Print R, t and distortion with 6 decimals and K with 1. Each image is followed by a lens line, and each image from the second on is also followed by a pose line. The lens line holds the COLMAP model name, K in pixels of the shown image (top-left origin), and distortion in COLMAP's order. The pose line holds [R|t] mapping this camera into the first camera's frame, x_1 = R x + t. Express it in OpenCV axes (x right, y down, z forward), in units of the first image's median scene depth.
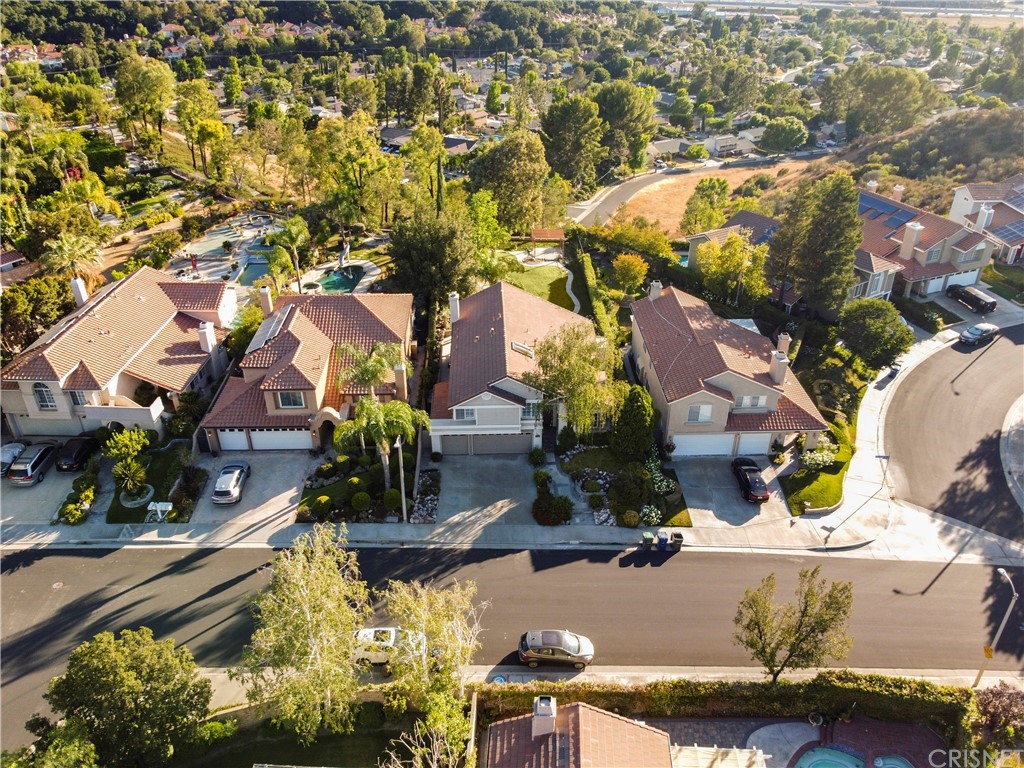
lens RADIAL K [[779.3, 0, 510.0], [0, 779.3, 385.9], [0, 0, 1]] dist [-0.015715, 0.008265]
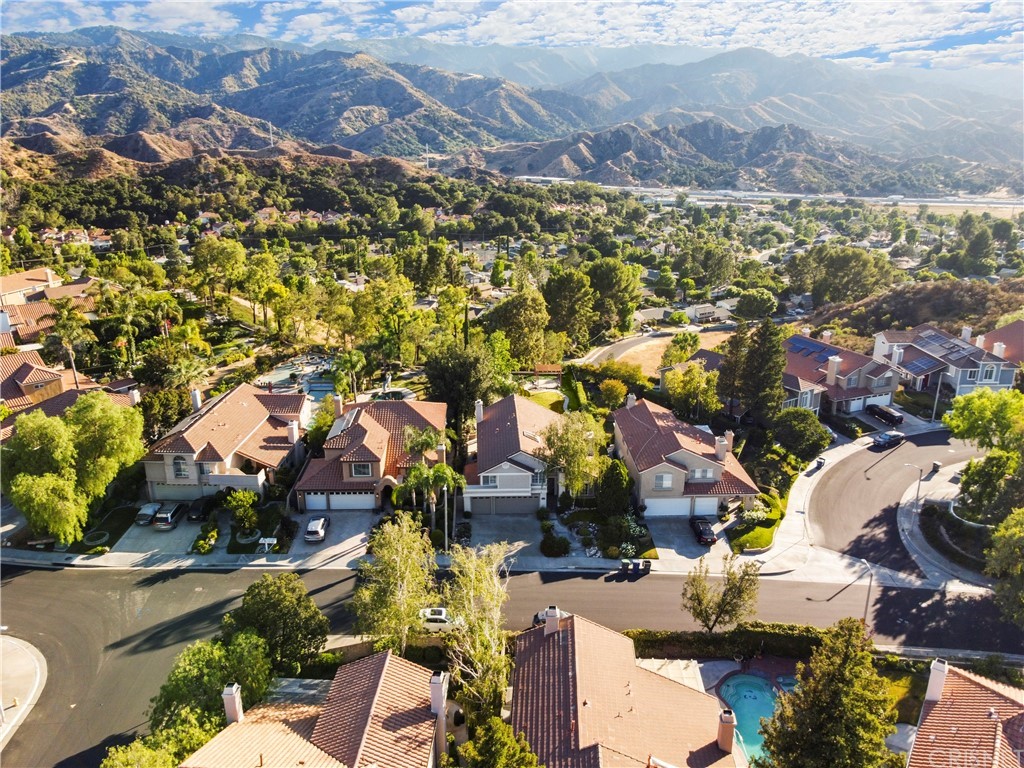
lens RADIAL K [[779.3, 0, 510.4], [0, 779.3, 386.4], [0, 0, 1]] dist [-0.015715, 0.008265]
pose [[0.999999, -0.000519, 0.001604, -0.020038], [0.000850, 0.976798, -0.214159, 0.140253], [-0.001456, 0.214160, 0.976798, -0.302329]]
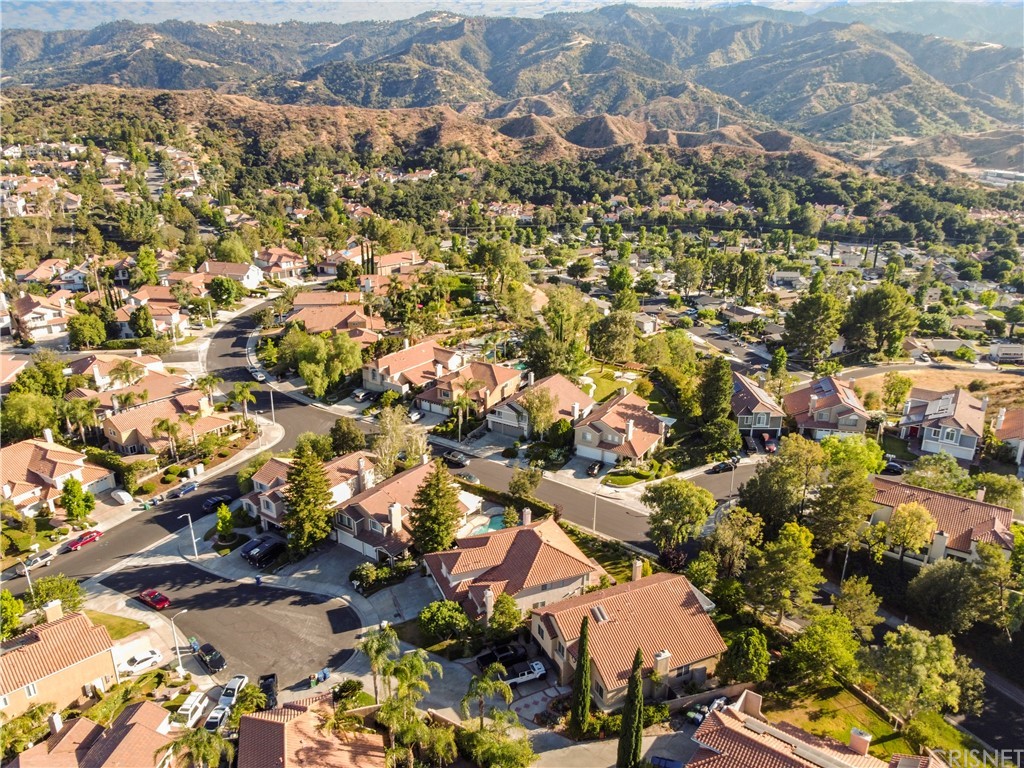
lens RADIAL K [[779.3, 0, 510.9], [0, 779.3, 384.7], [0, 0, 1]] dist [-0.015715, 0.008265]
pose [[0.838170, 0.194310, -0.509622, 1.035580], [-0.283485, 0.953461, -0.102705, 0.163603], [0.465948, 0.230555, 0.854246, -0.961219]]
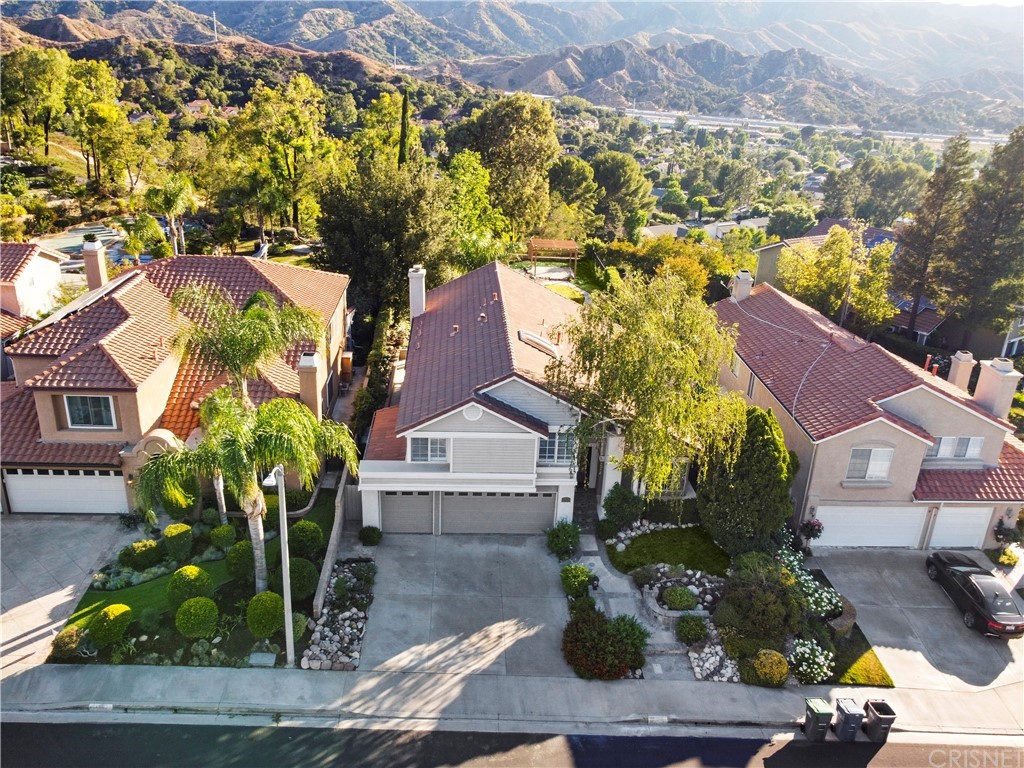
lens RADIAL K [[828.3, 0, 509.5], [0, 828.3, 384.7], [0, 0, 1]] dist [-0.004216, -0.013656]
pose [[0.998749, 0.032160, 0.038297, -0.022854], [-0.026006, 0.988107, -0.151554, 0.063072], [-0.042715, 0.150368, 0.987707, 0.377799]]
